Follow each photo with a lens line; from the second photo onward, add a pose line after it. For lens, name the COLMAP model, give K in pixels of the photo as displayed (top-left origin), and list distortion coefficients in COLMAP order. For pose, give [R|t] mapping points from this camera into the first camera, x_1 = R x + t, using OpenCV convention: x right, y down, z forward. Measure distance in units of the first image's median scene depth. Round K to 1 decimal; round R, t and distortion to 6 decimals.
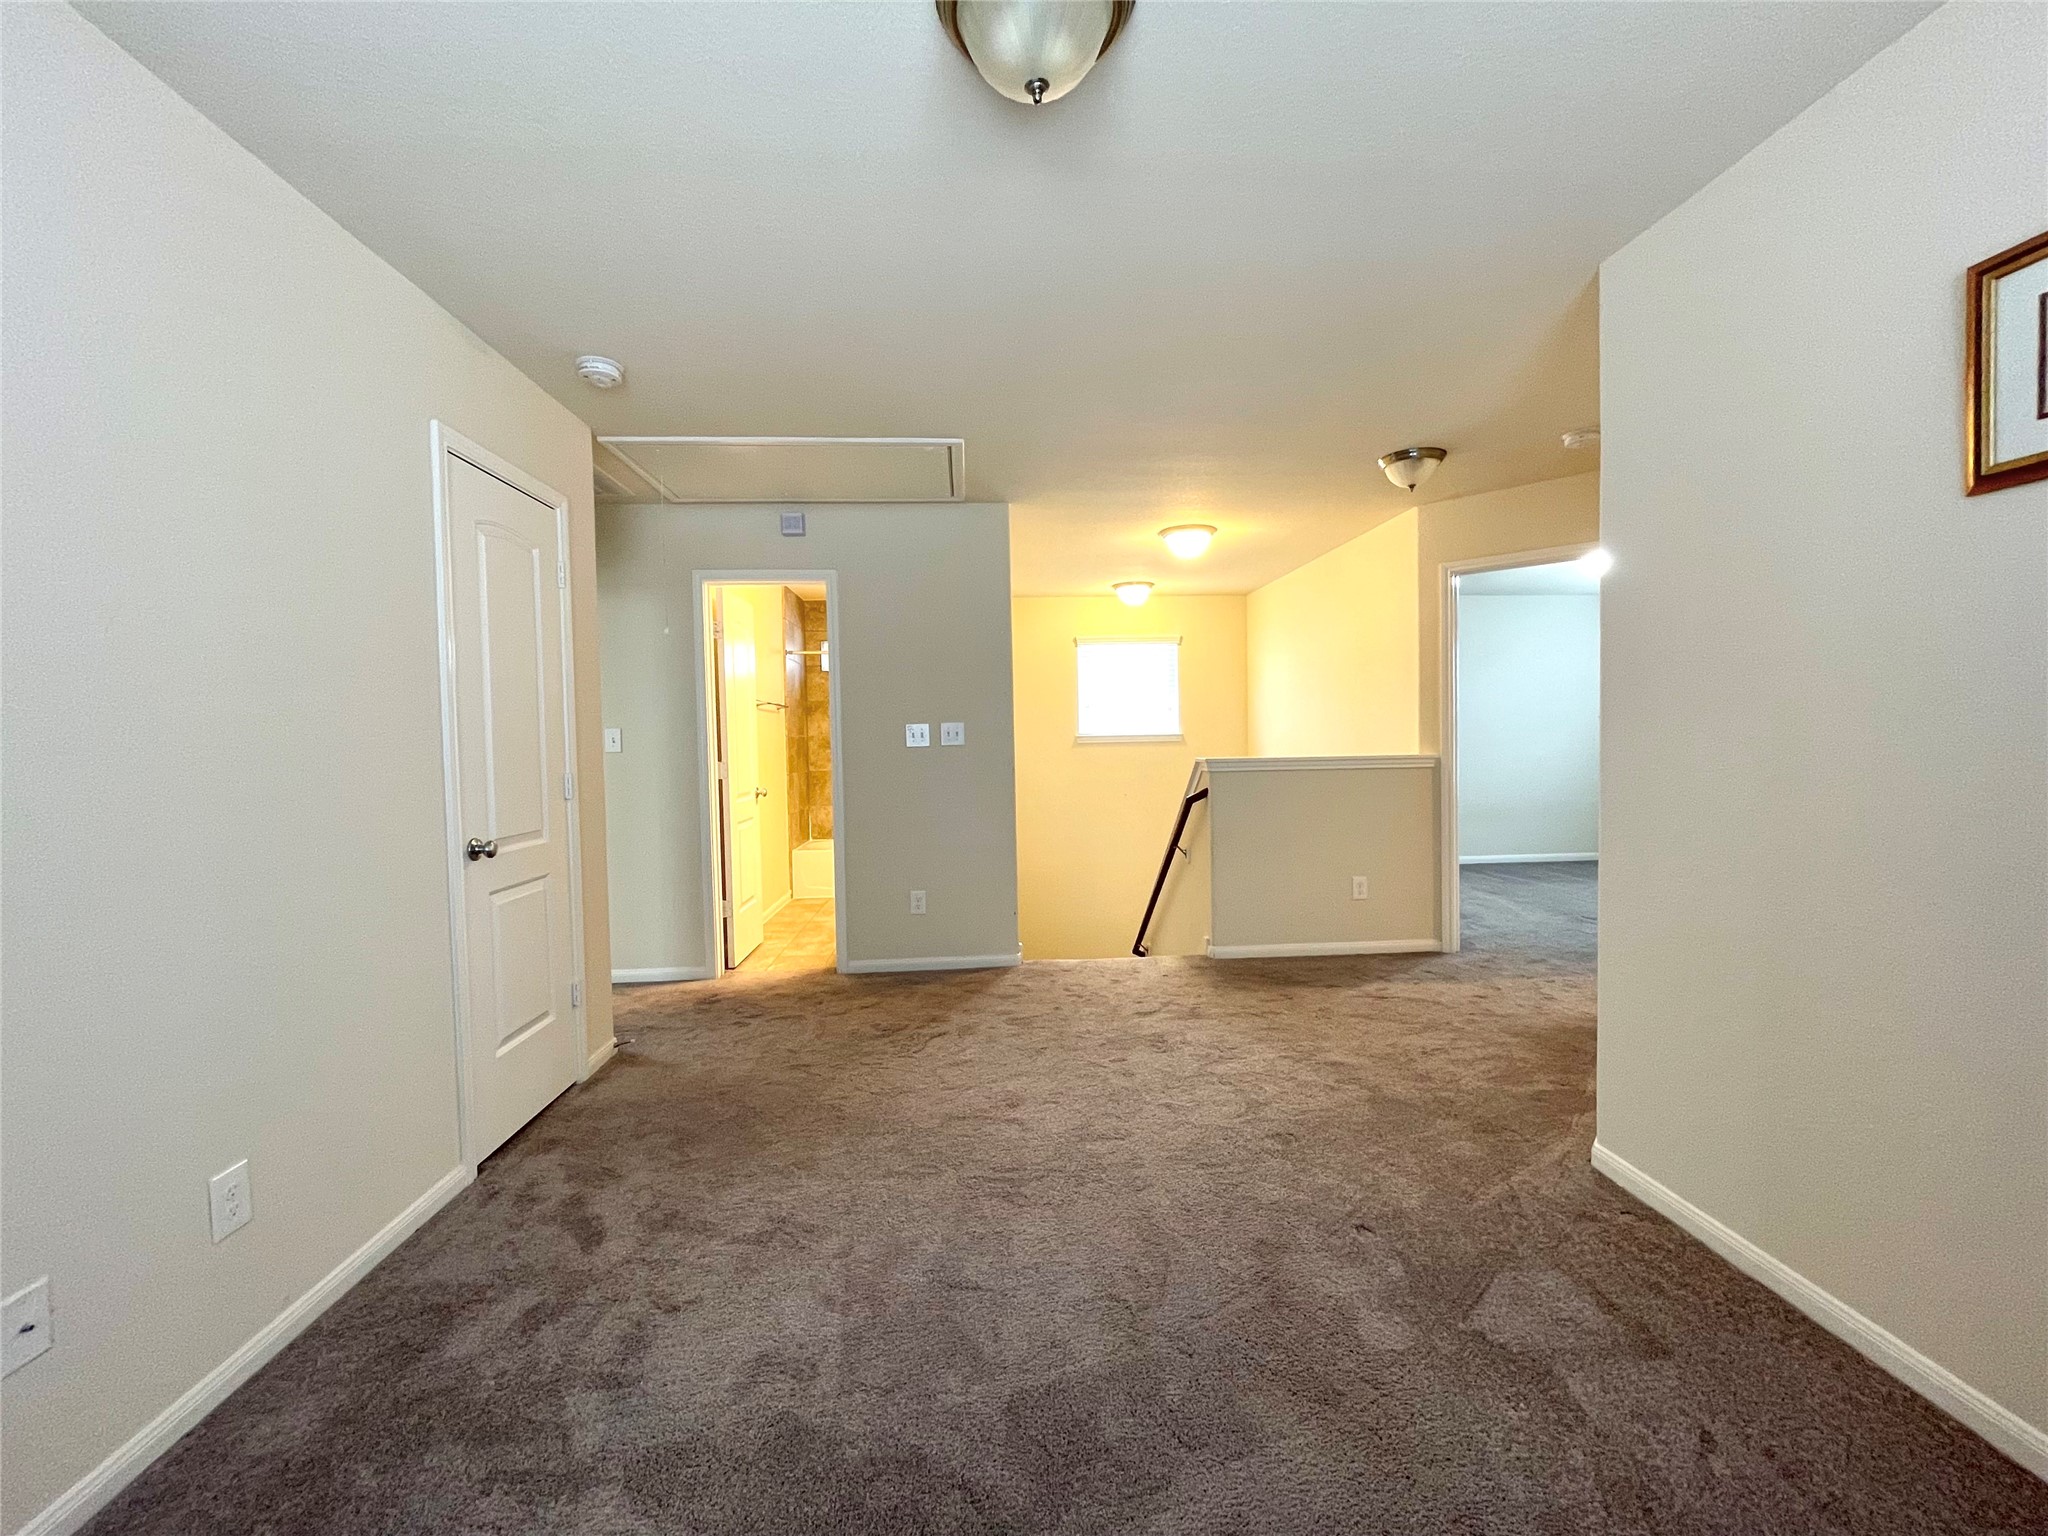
lens RADIAL K [[828.6, 0, 1024.0], [0, 828.6, 768.0], [0, 0, 1]] dist [-0.002108, -0.000463]
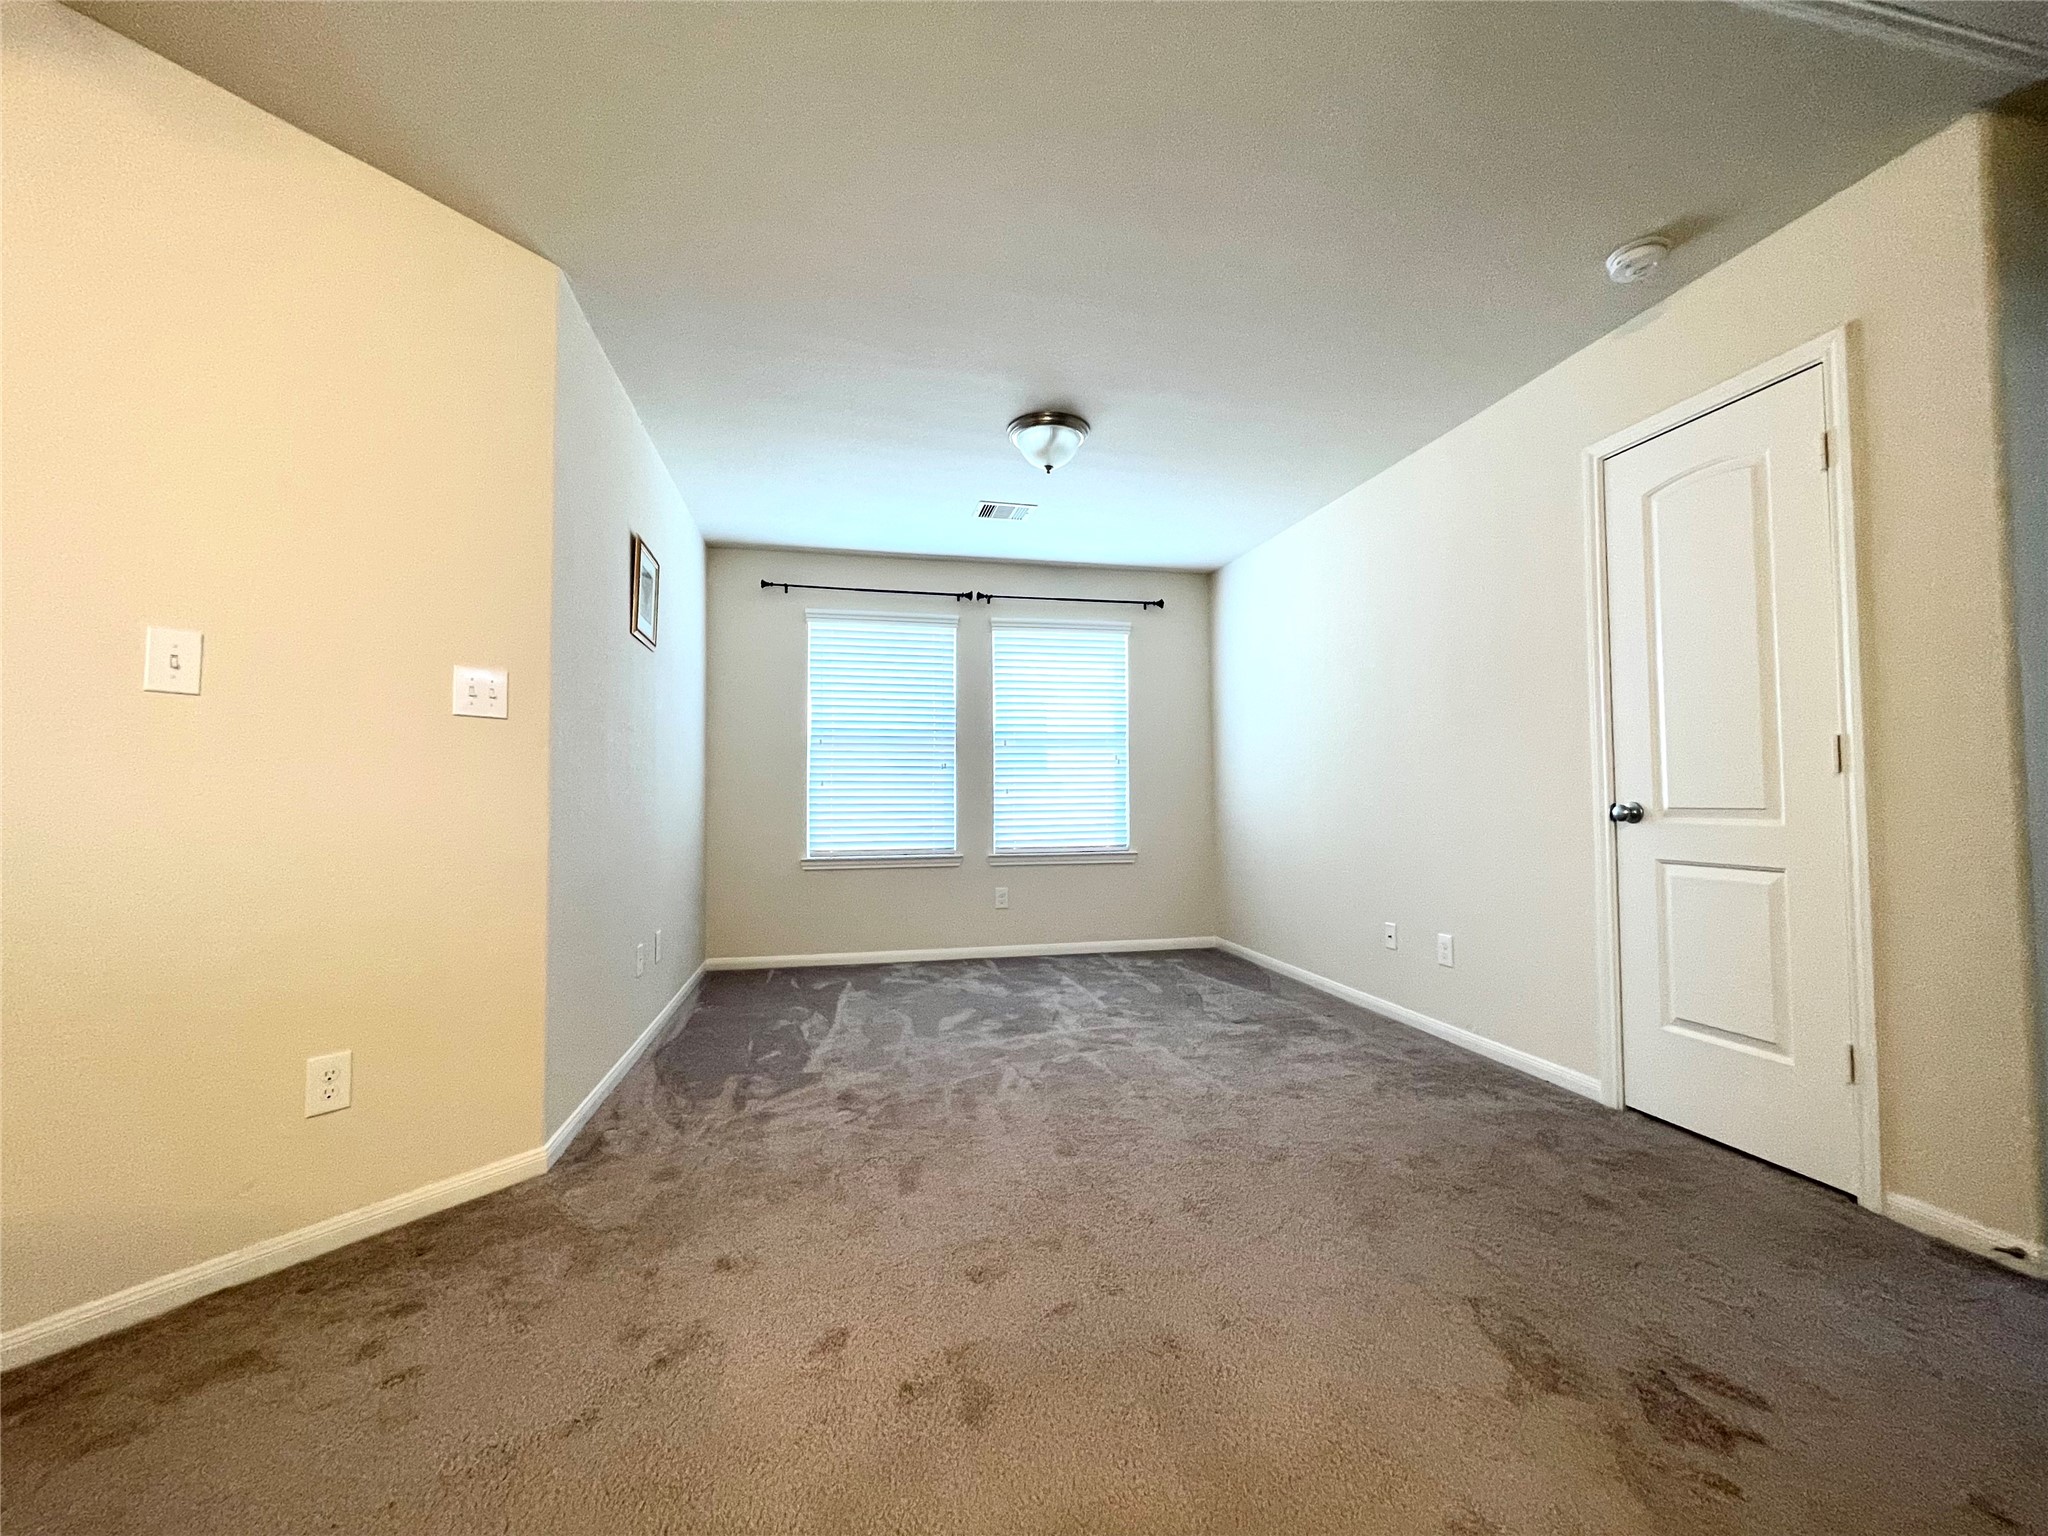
lens RADIAL K [[828.6, 0, 1024.0], [0, 828.6, 768.0], [0, 0, 1]] dist [-0.002108, -0.000463]
pose [[-0.988854, 0.020997, -0.147398, 0.246737], [0.021004, 0.999778, 0.001508, 0.022758], [0.147397, -0.001605, -0.989076, 1.822156]]
